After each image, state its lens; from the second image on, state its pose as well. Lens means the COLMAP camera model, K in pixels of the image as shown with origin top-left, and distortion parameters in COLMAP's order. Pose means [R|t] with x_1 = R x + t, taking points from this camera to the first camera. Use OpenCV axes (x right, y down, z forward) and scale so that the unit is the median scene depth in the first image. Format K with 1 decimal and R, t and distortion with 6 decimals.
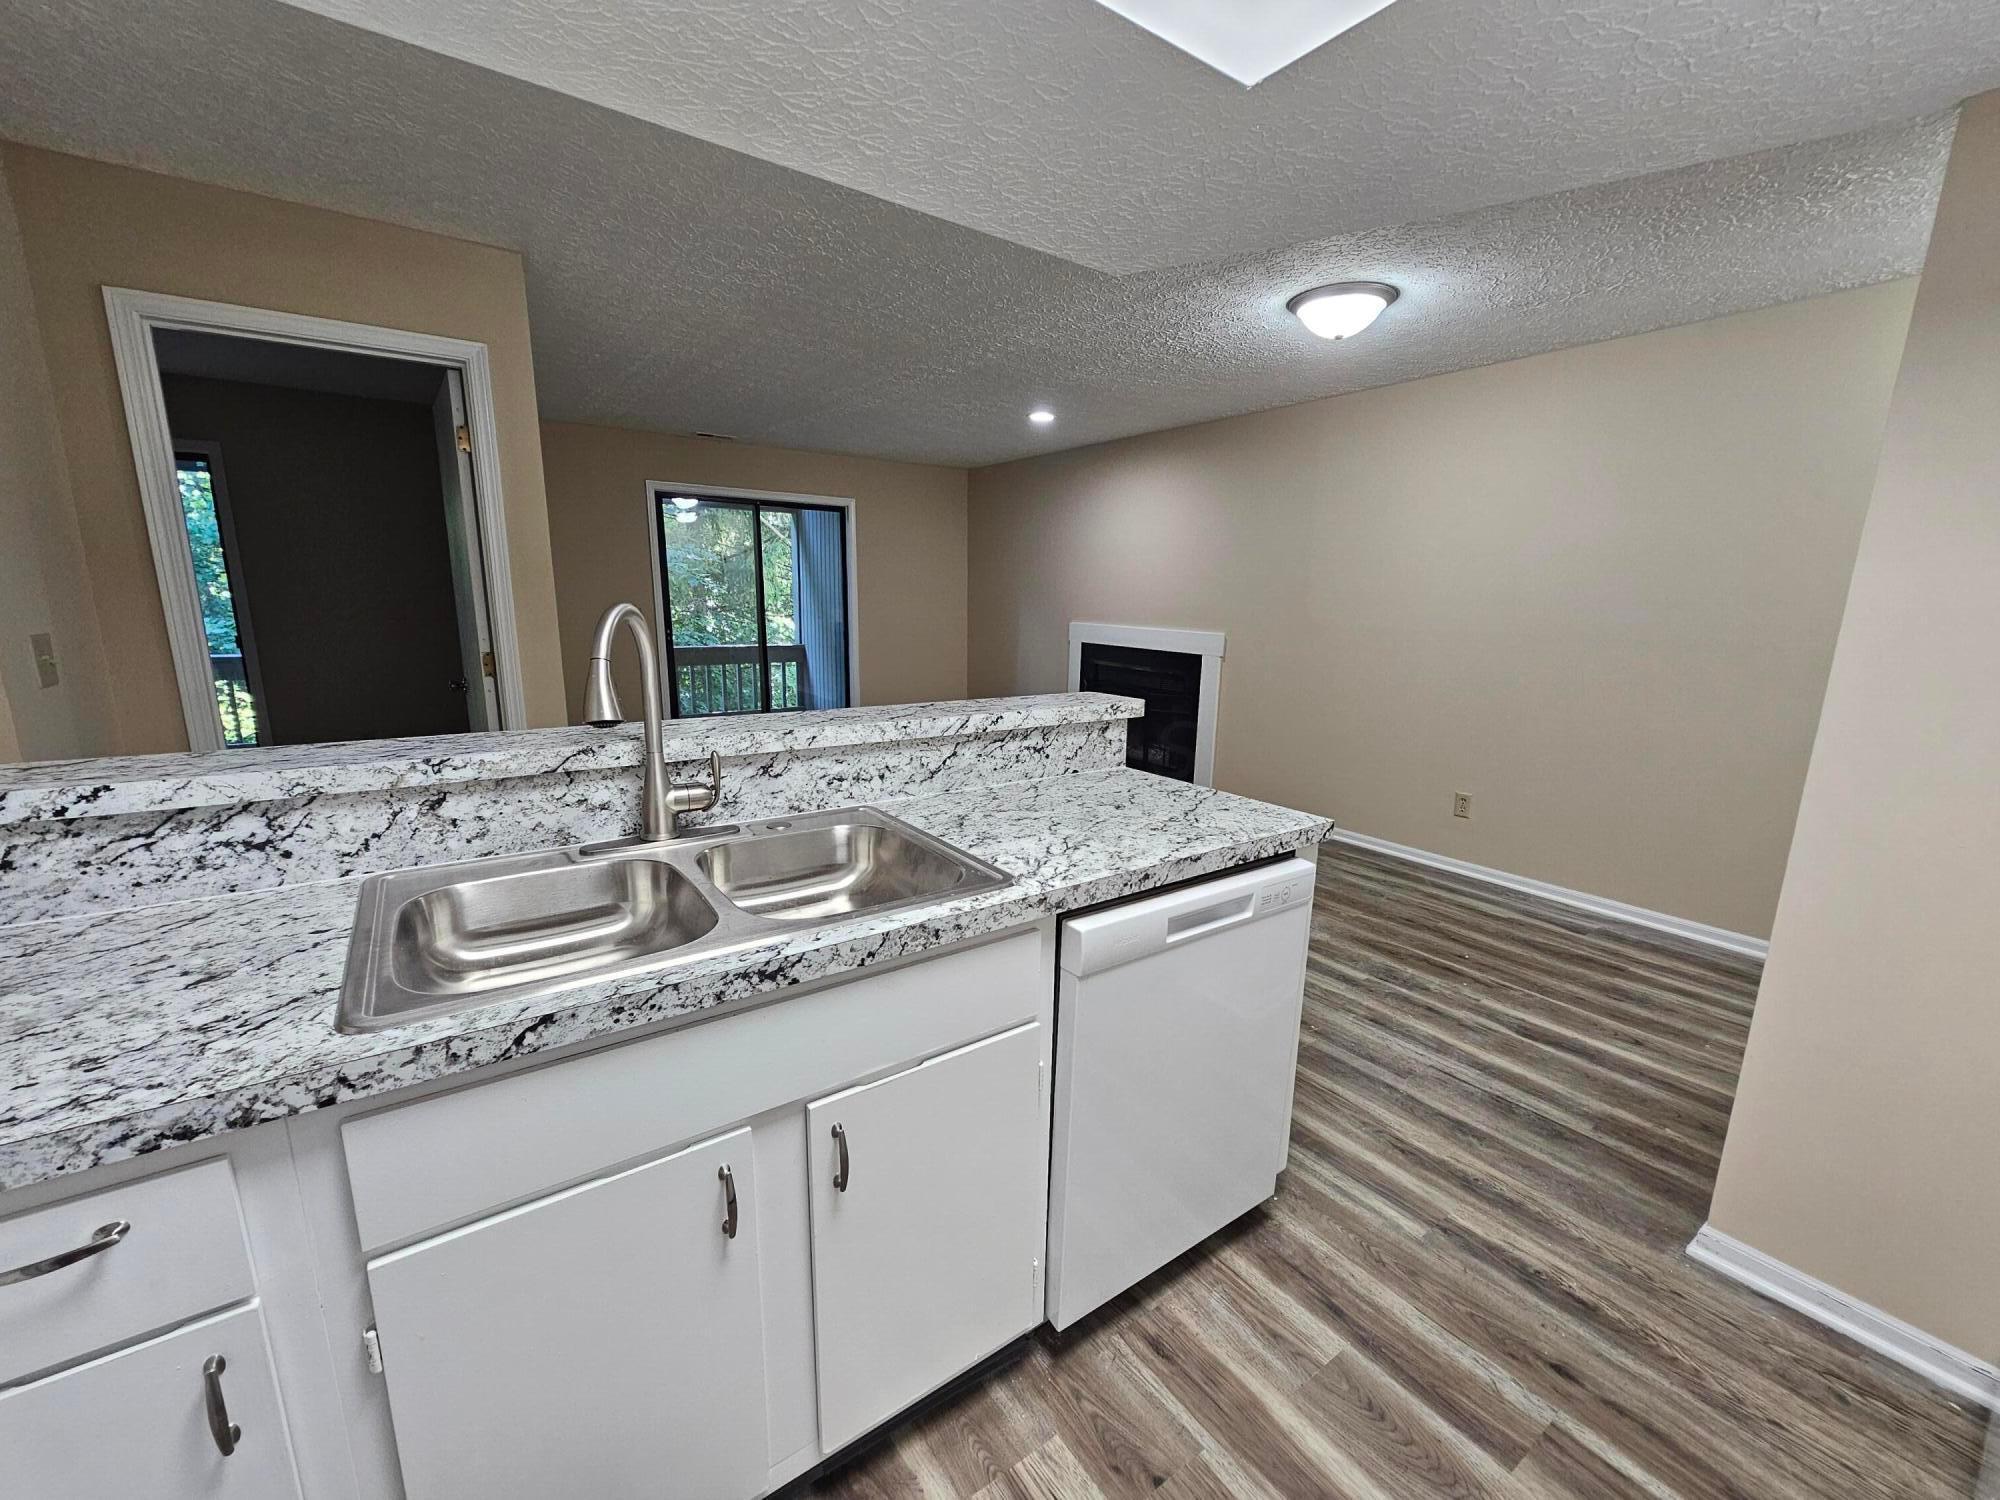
lens RADIAL K [[815.0, 0, 1013.5], [0, 815.0, 771.3], [0, 0, 1]] dist [-0.000481, -0.000617]
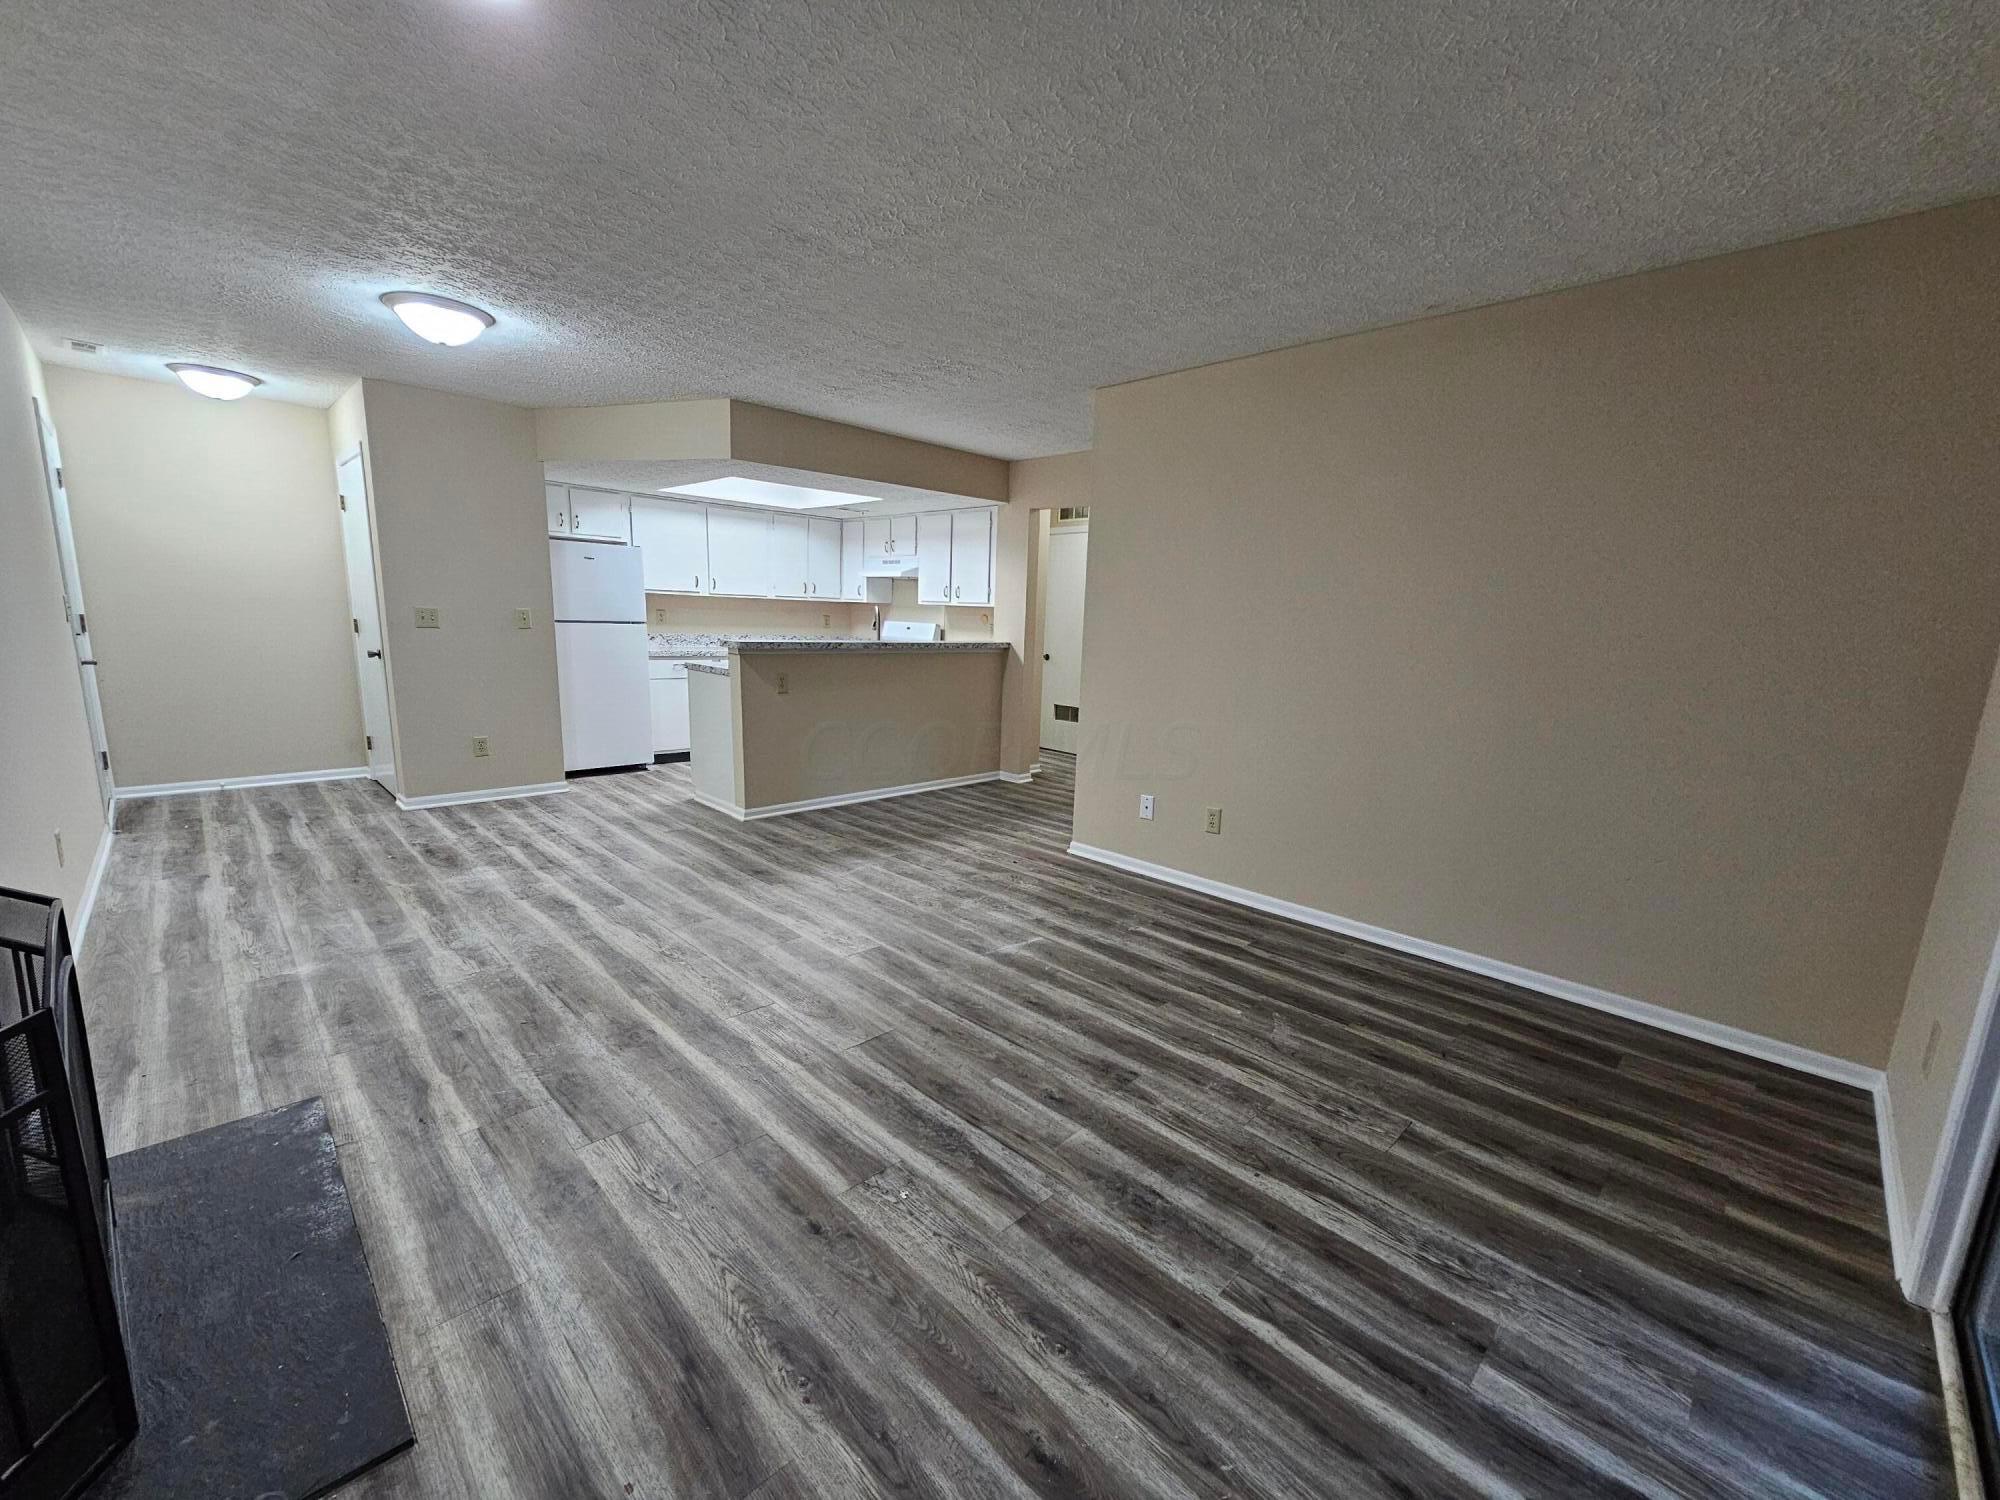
lens RADIAL K [[812.6, 0, 1015.2], [0, 812.6, 771.7], [0, 0, 1]] dist [-0.001008, -0.000416]
pose [[-0.983825, -0.022359, -0.177729, -0.323985], [-0.090257, 0.918903, 0.384019, -0.866462], [0.154730, 0.393849, -0.906058, 4.144141]]
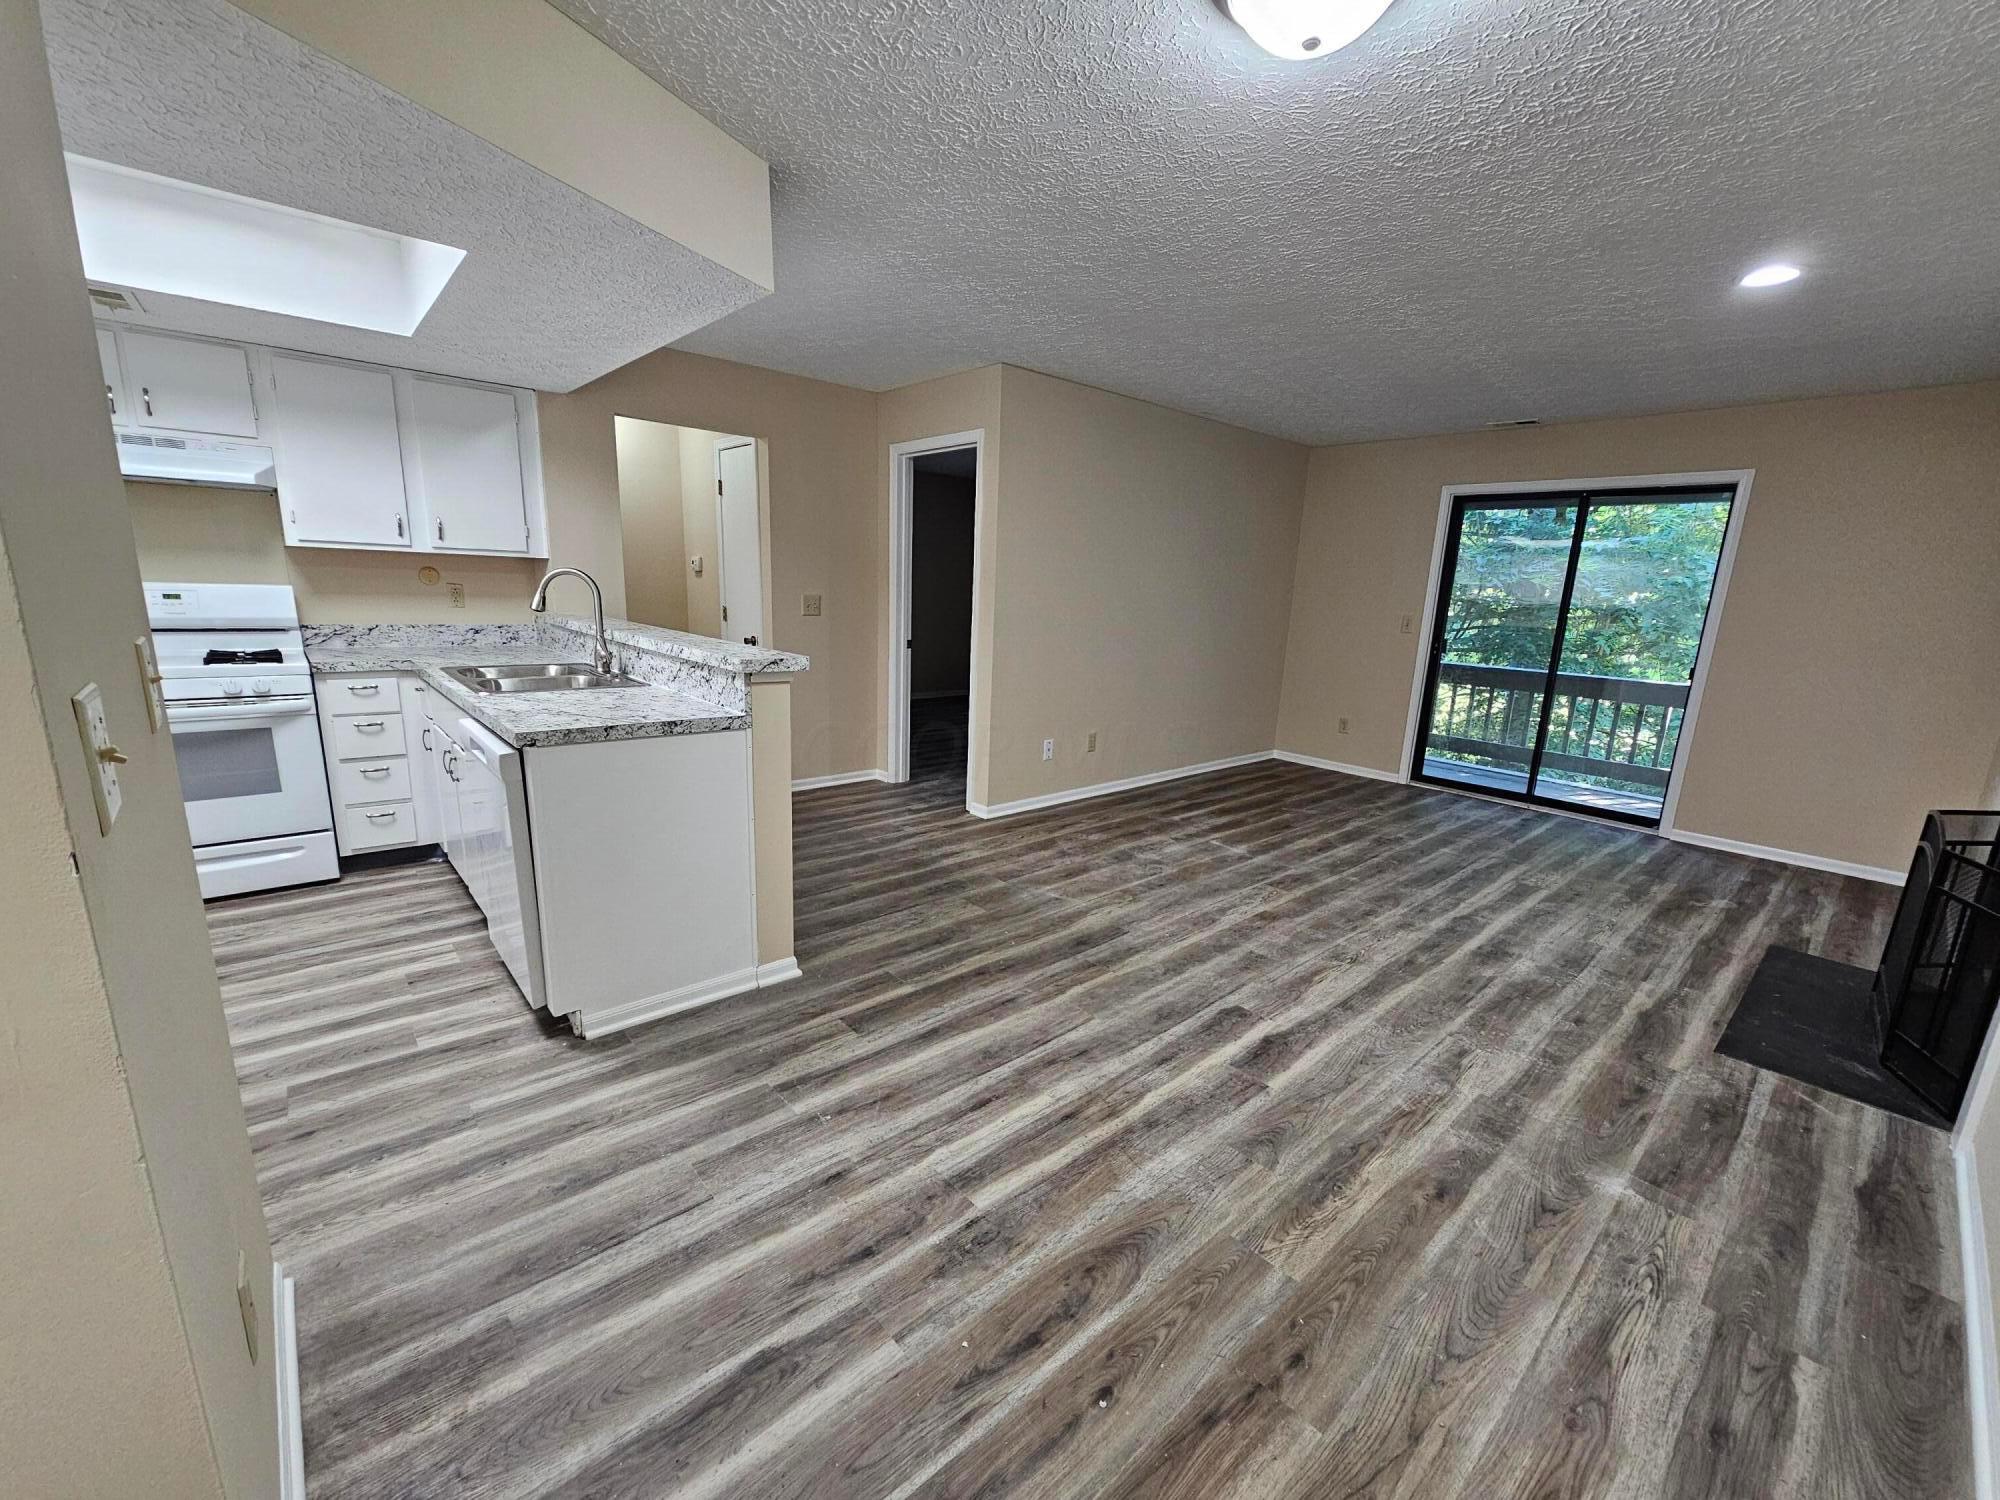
lens RADIAL K [[815.0, 0, 1013.5], [0, 815.0, 771.3], [0, 0, 1]] dist [-0.000481, -0.000617]
pose [[0.112518, 0.212210, -0.970725, 1.660940], [-0.247564, 0.952109, 0.179445, -0.291027], [0.962316, 0.220126, 0.159664, 1.496215]]
